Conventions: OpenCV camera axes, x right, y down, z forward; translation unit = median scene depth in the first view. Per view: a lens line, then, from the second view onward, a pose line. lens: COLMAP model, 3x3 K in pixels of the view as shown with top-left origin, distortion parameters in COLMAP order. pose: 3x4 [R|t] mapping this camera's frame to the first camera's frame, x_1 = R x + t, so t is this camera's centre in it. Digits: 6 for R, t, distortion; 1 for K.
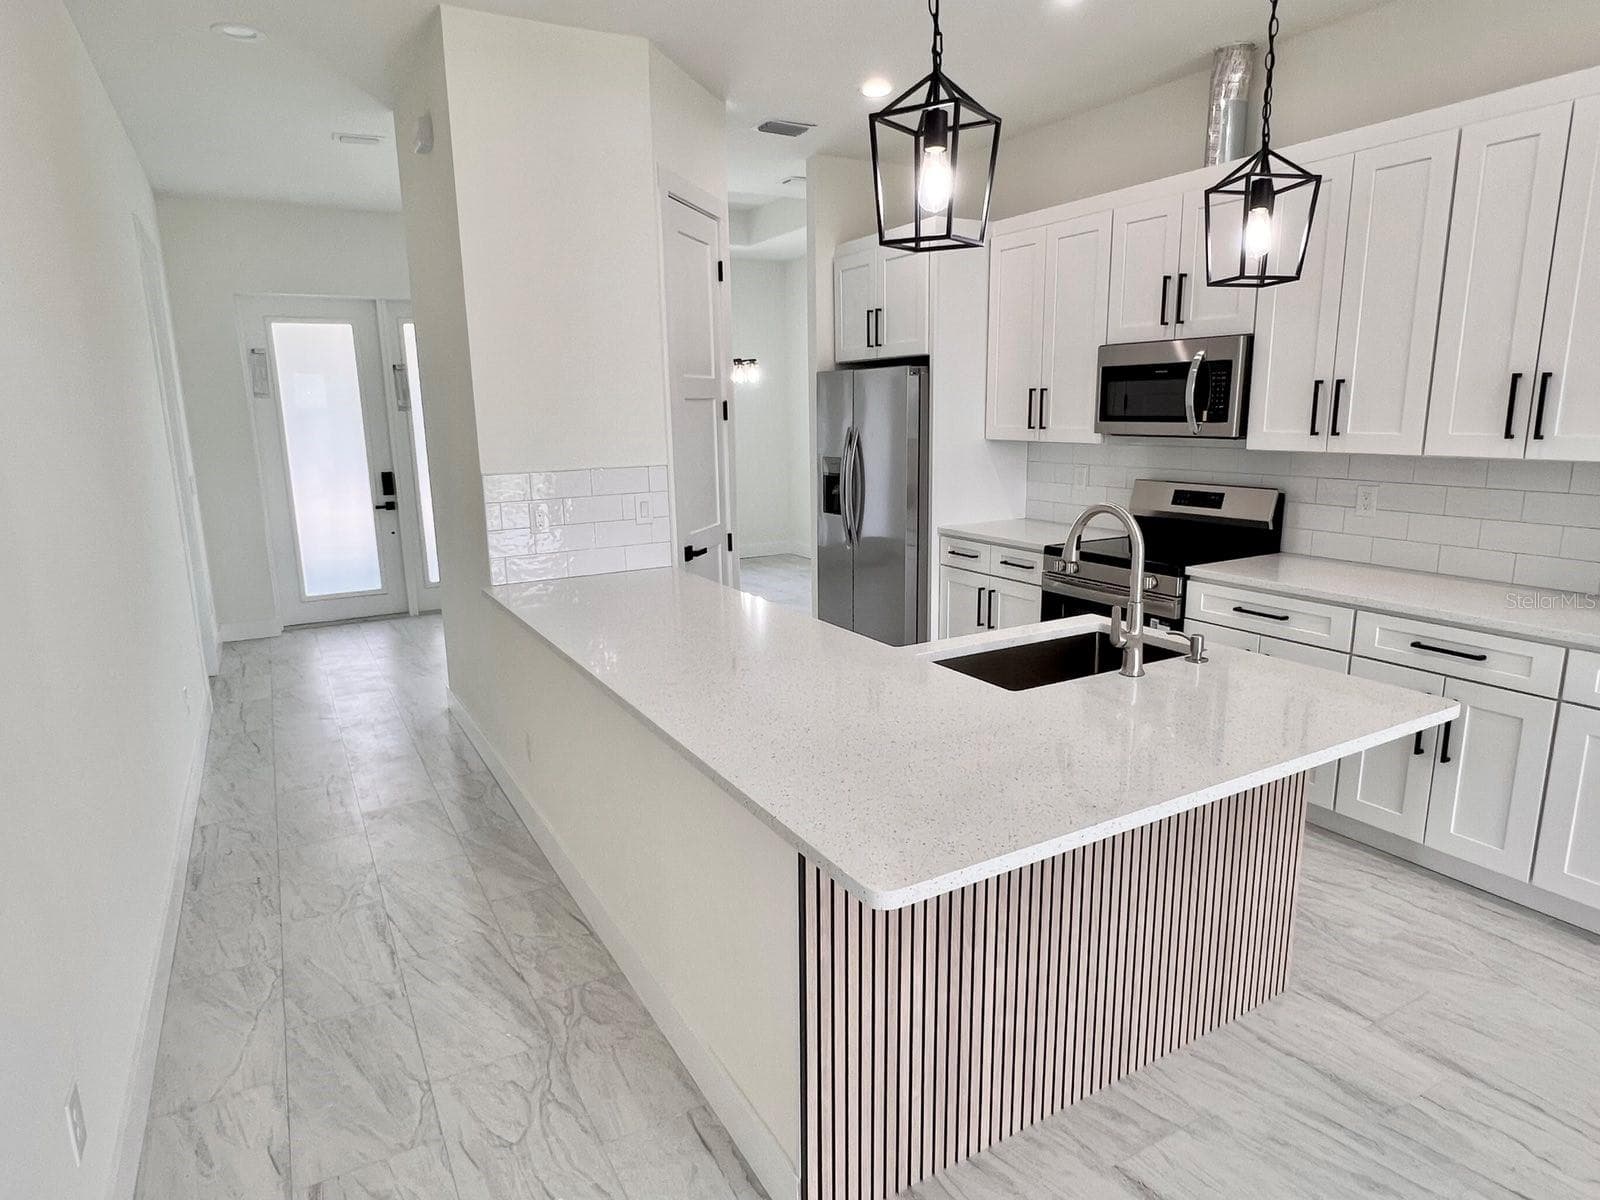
lens RADIAL K [[952.5, 0, 799.8], [0, 952.5, 608.3], [0, 0, 1]] dist [-0.001823, -0.000226]
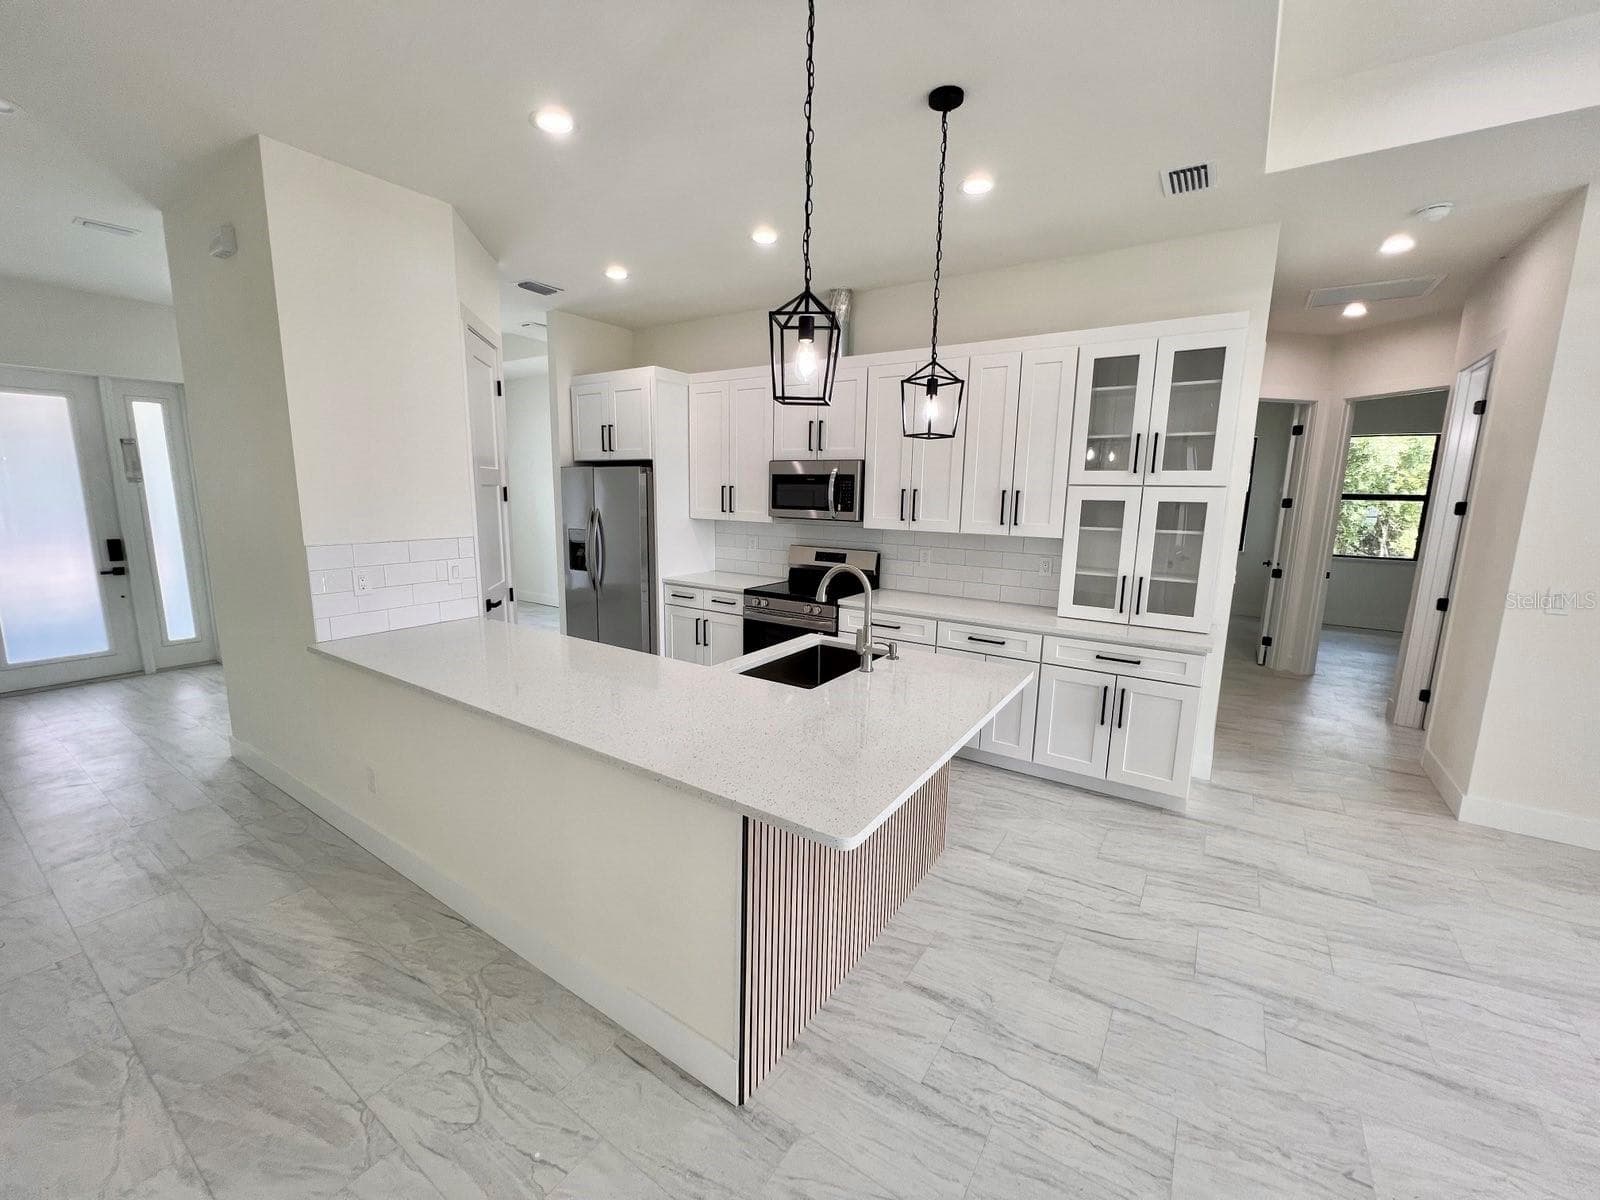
lens RADIAL K [[649.3, 0, 788.2], [0, 649.3, 599.4], [0, 0, 1]] dist [-0.000470, 0.000103]
pose [[0.889909, -0.044049, 0.454007, -0.195899], [0.062659, 0.997696, -0.026020, -0.022816], [-0.451815, 0.051603, 0.890618, 0.056712]]
